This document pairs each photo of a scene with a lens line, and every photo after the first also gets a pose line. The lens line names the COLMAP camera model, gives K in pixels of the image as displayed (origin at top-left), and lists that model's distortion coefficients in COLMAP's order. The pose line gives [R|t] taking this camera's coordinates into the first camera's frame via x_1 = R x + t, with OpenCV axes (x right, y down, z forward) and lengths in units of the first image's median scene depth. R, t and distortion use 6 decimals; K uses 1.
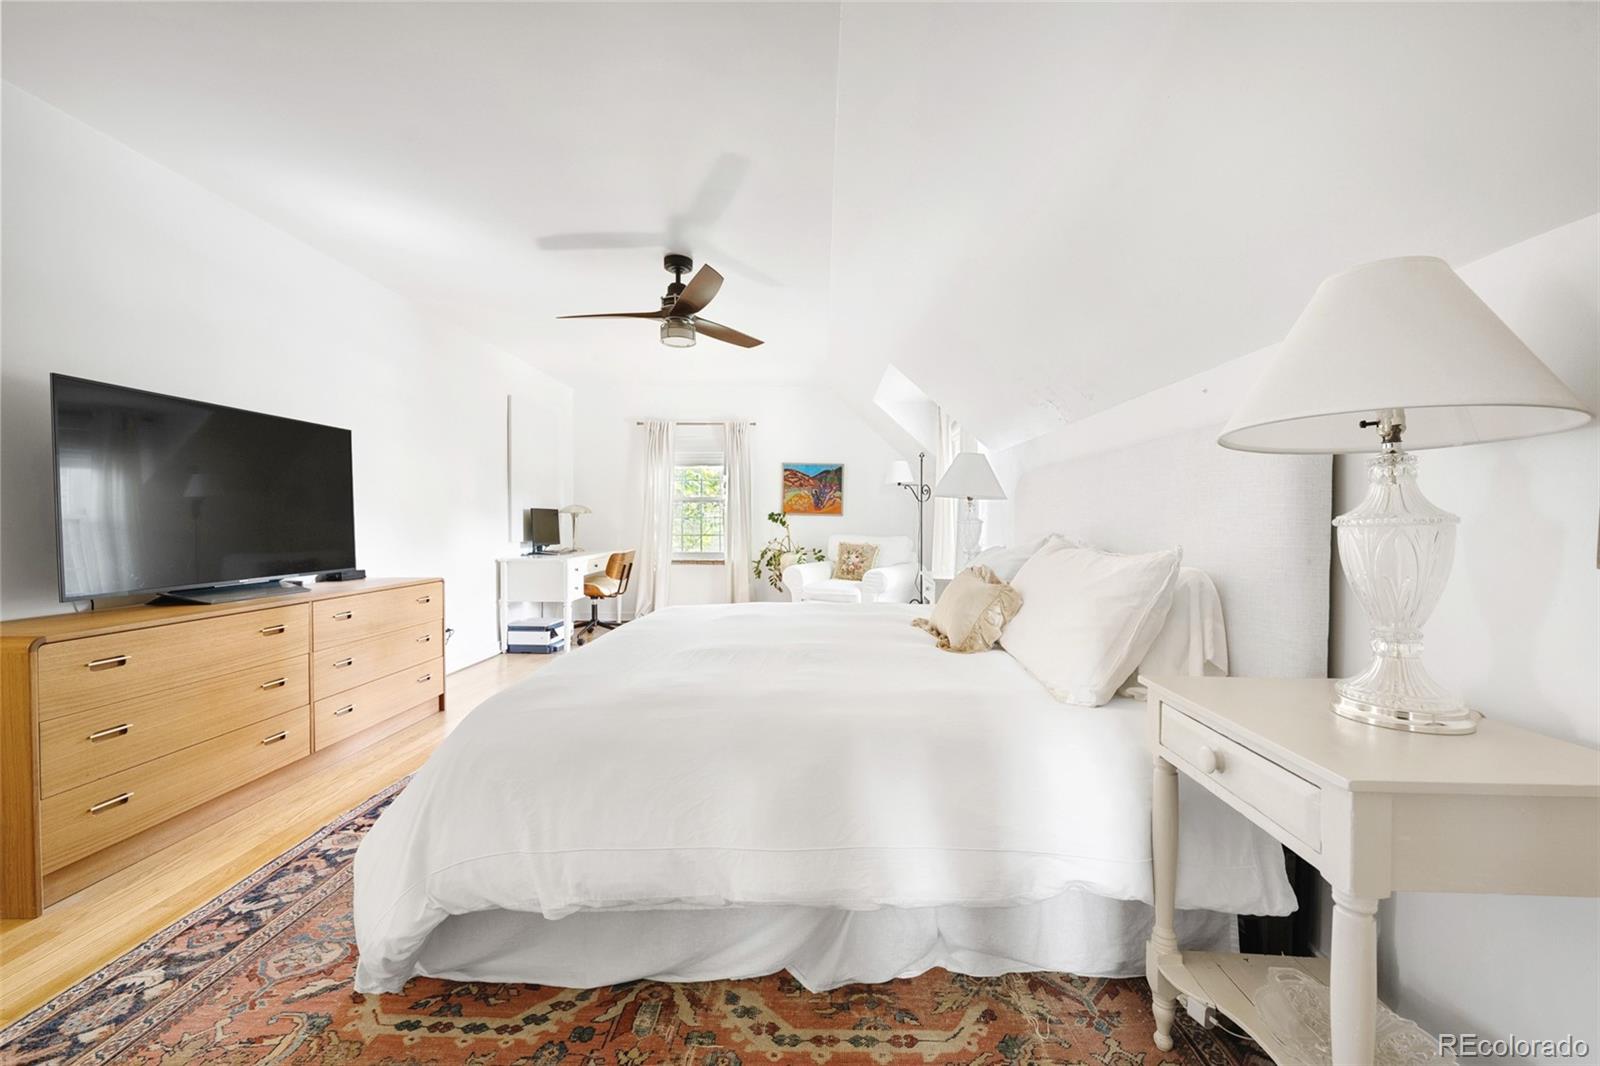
lens RADIAL K [[651.3, 0, 800.0], [0, 651.3, 533.0], [0, 0, 1]] dist [-0.000917, -0.000164]
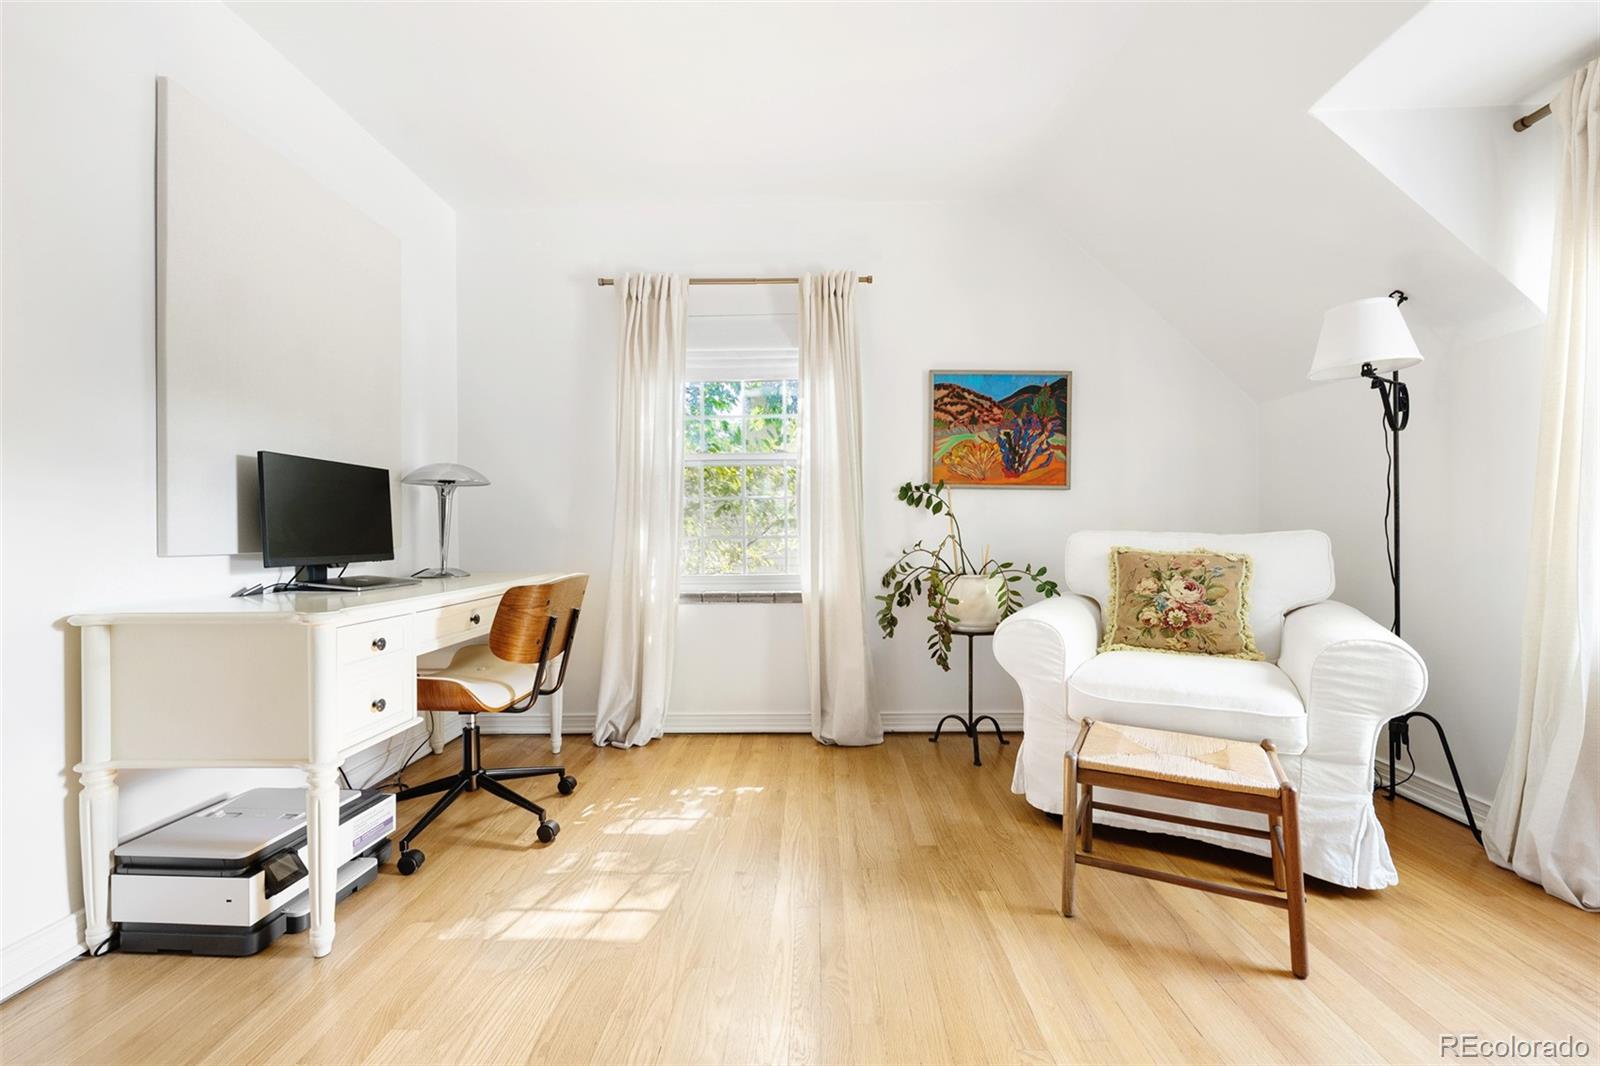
lens RADIAL K [[651.3, 0, 800.0], [0, 651.3, 533.0], [0, 0, 1]] dist [-0.000917, -0.000164]
pose [[0.999841, -0.008742, 0.015542, -0.129910], [0.009036, 0.999780, -0.018913, 0.010302], [-0.015374, 0.019051, 0.999700, 0.595078]]
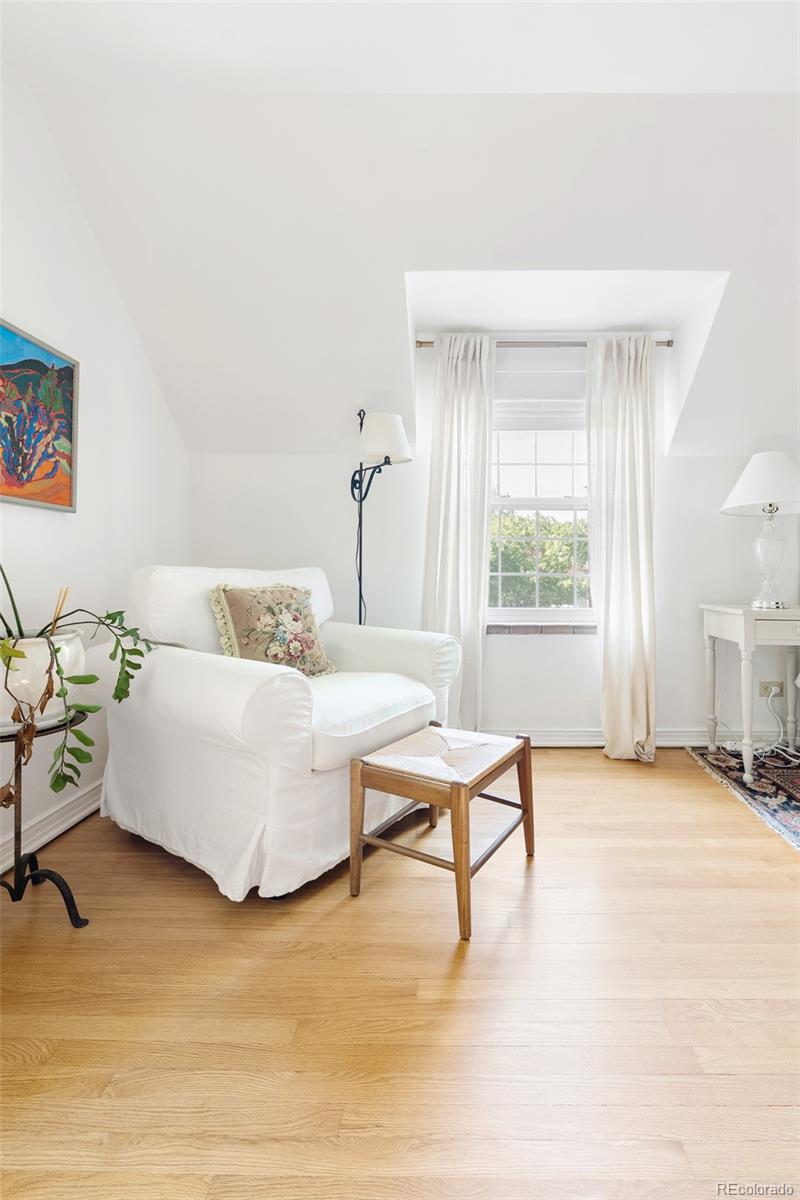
lens RADIAL K [[546.7, 0, 458.9], [0, 546.7, 569.5], [0, 0, 1]] dist [-0.000865, -0.000119]
pose [[-0.038336, -0.010471, 0.999210, -0.241331], [0.013969, 0.999842, 0.011014, 0.003277], [-0.999167, 0.014380, -0.038184, 0.853841]]
